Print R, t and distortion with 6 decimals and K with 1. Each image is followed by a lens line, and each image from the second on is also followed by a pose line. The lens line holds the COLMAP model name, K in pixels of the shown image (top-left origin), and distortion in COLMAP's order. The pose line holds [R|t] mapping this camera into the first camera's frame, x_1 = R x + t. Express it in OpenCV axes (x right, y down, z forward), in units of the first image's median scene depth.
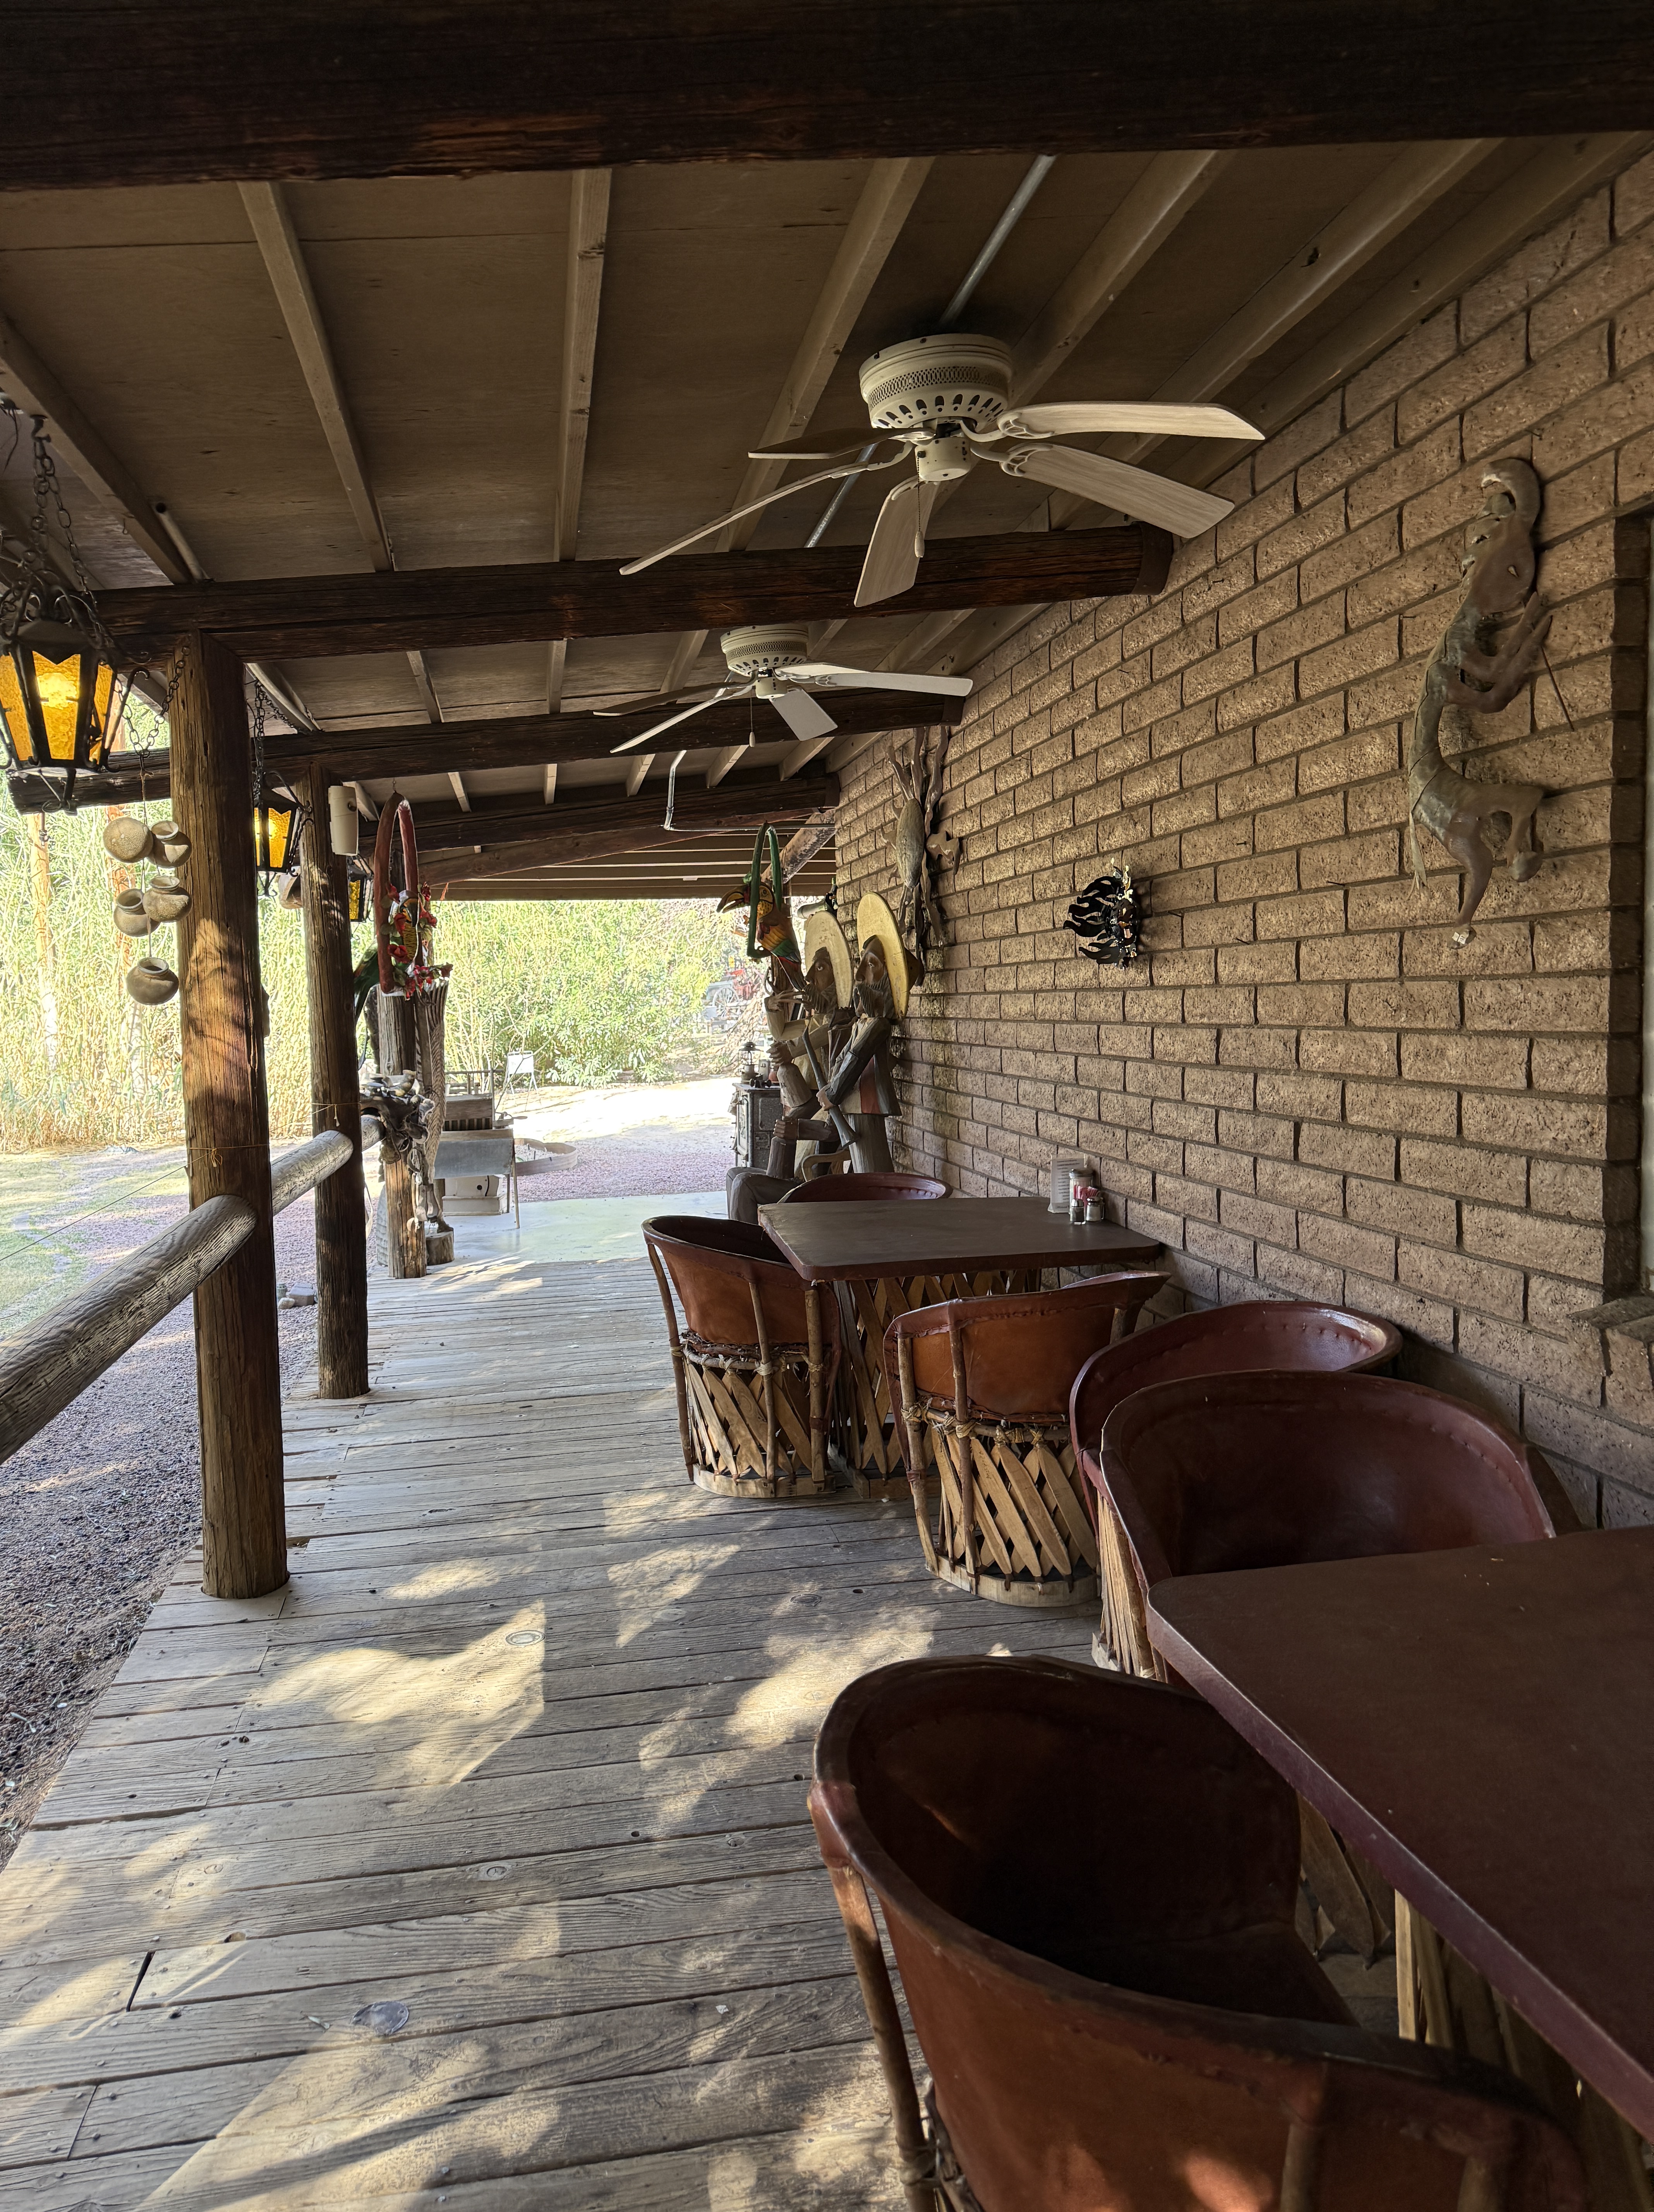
lens RADIAL K [[1552.9, 0, 829.4], [0, 1552.9, 1108.2], [0, 0, 1]] dist [0.016592, -0.024181]
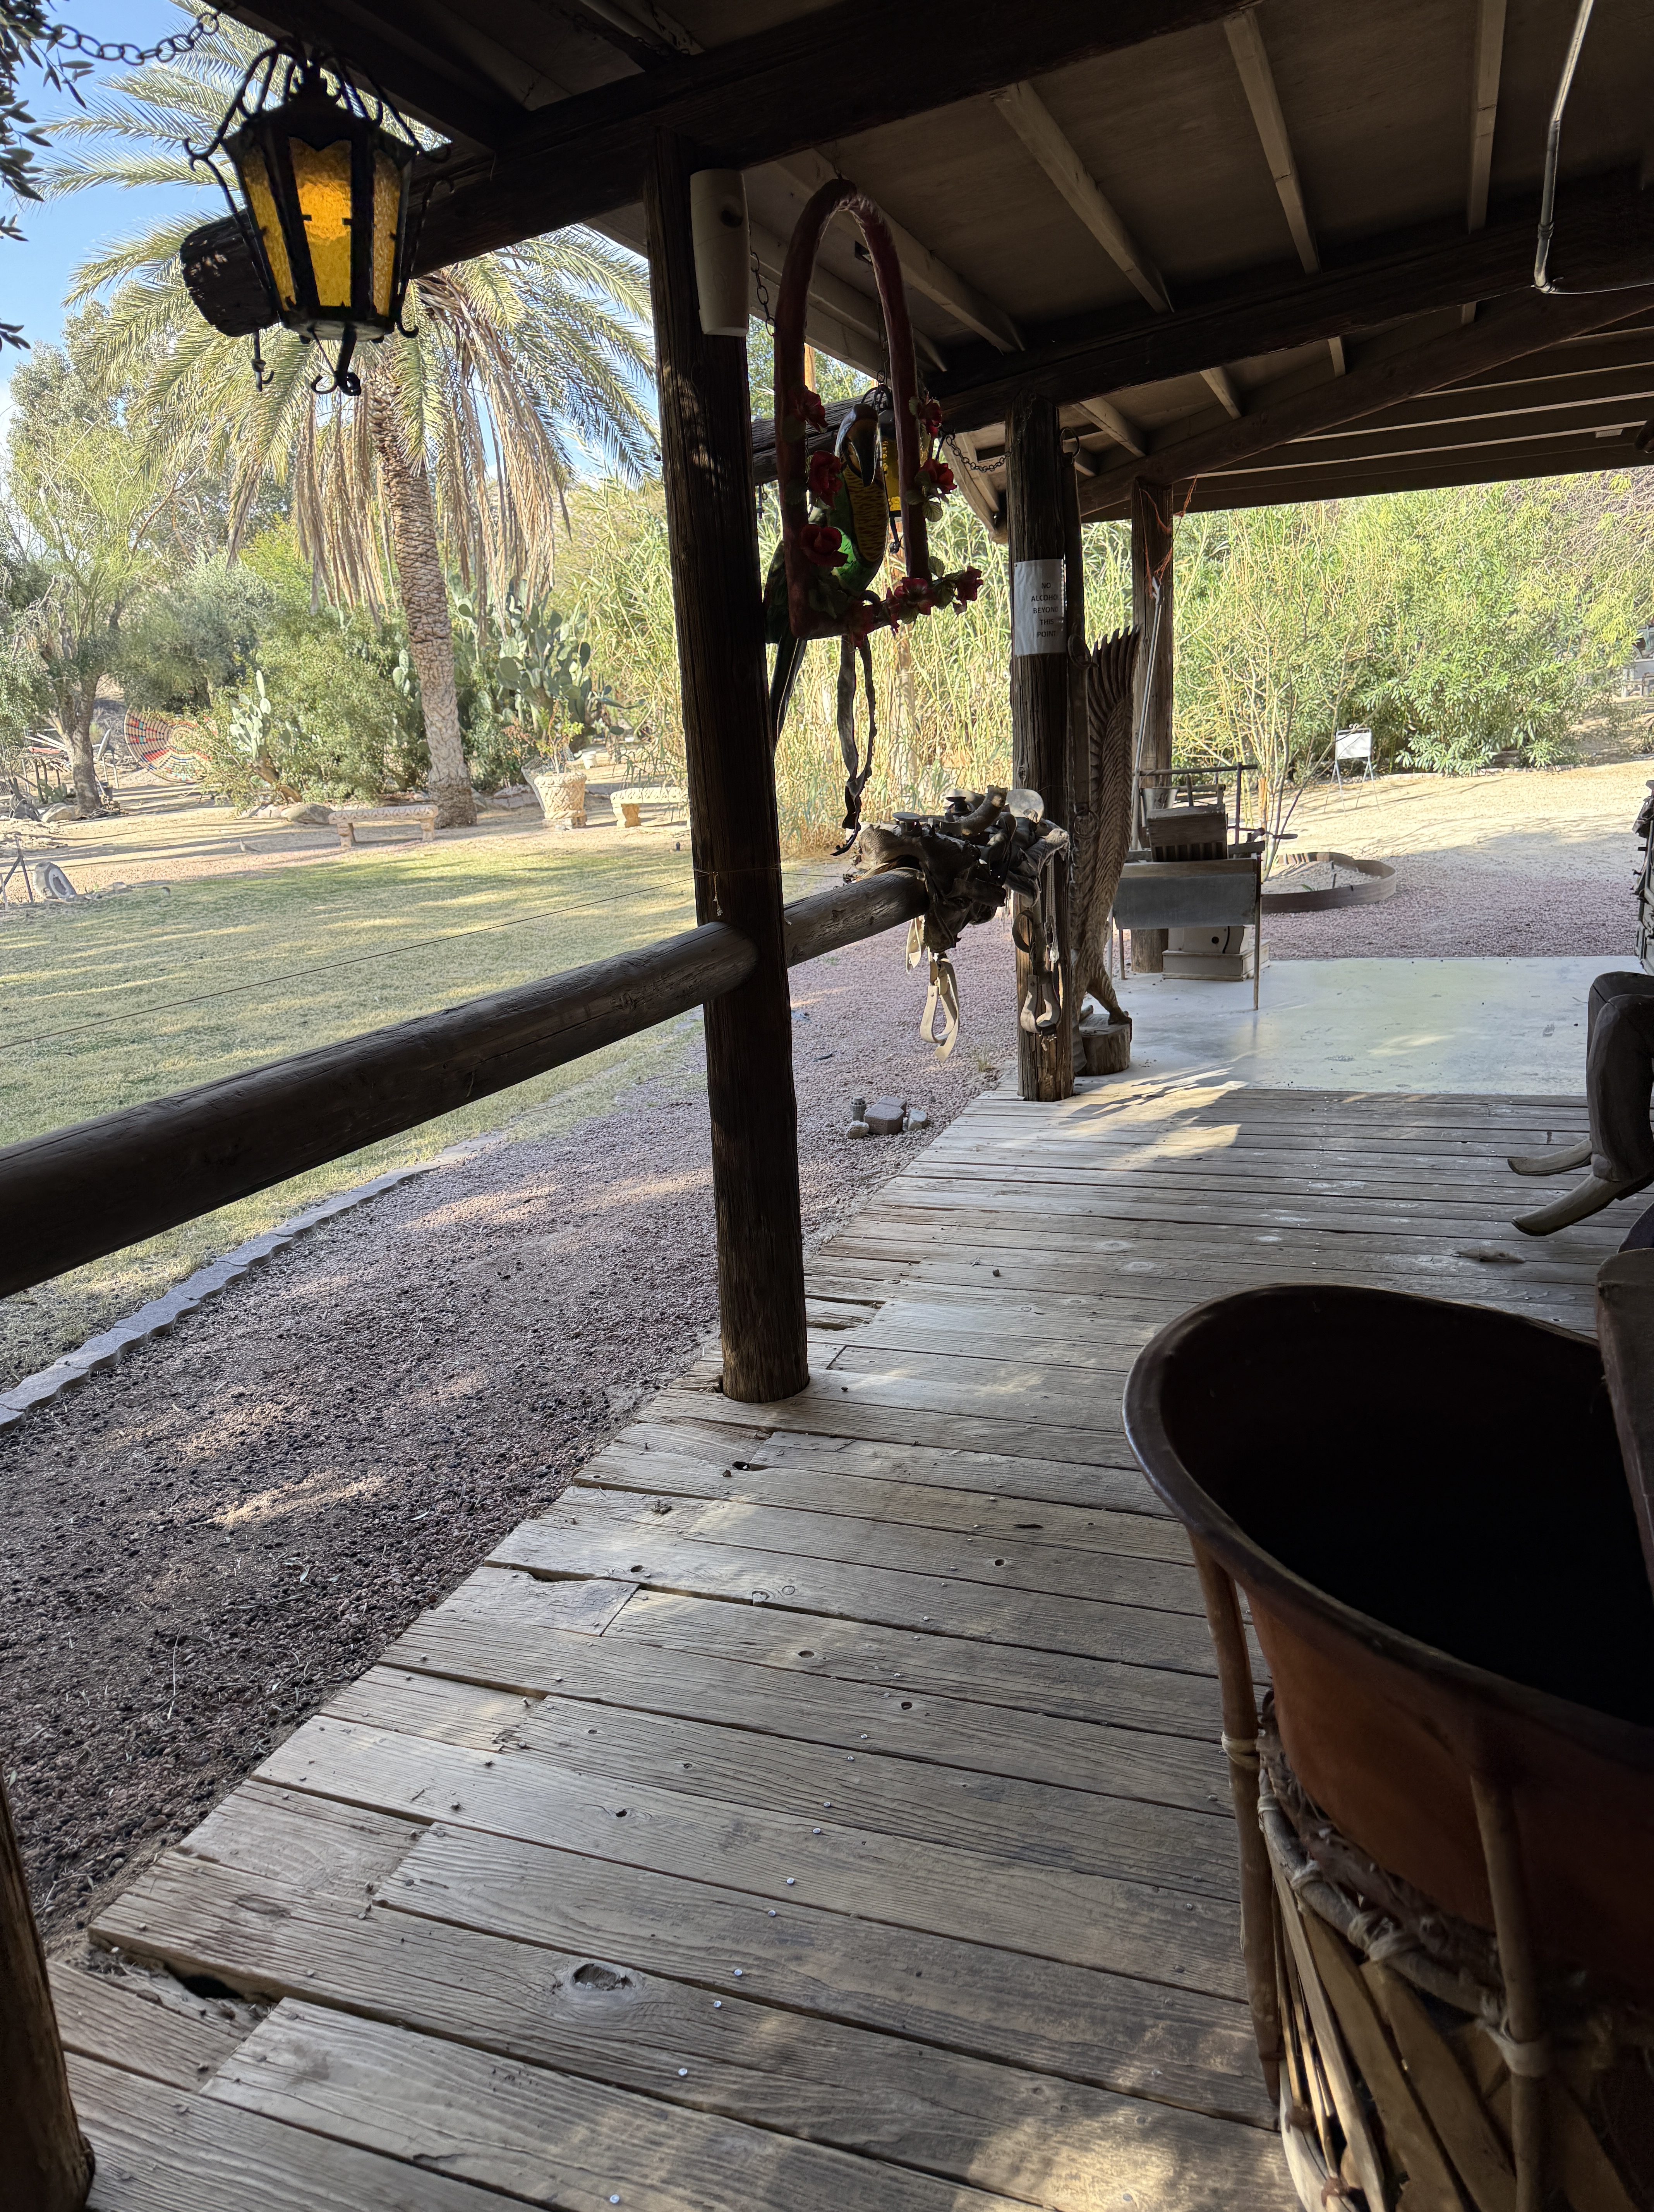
lens RADIAL K [[1552.9, 0, 805.2], [0, 1552.9, 1114.7], [0, 0, 1]] dist [0.016592, -0.024181]
pose [[0.845342, 0.103525, -0.524098, -0.010305], [0.006627, 0.978936, 0.204058, -0.016406], [0.534184, -0.175972, 0.826851, 0.347169]]
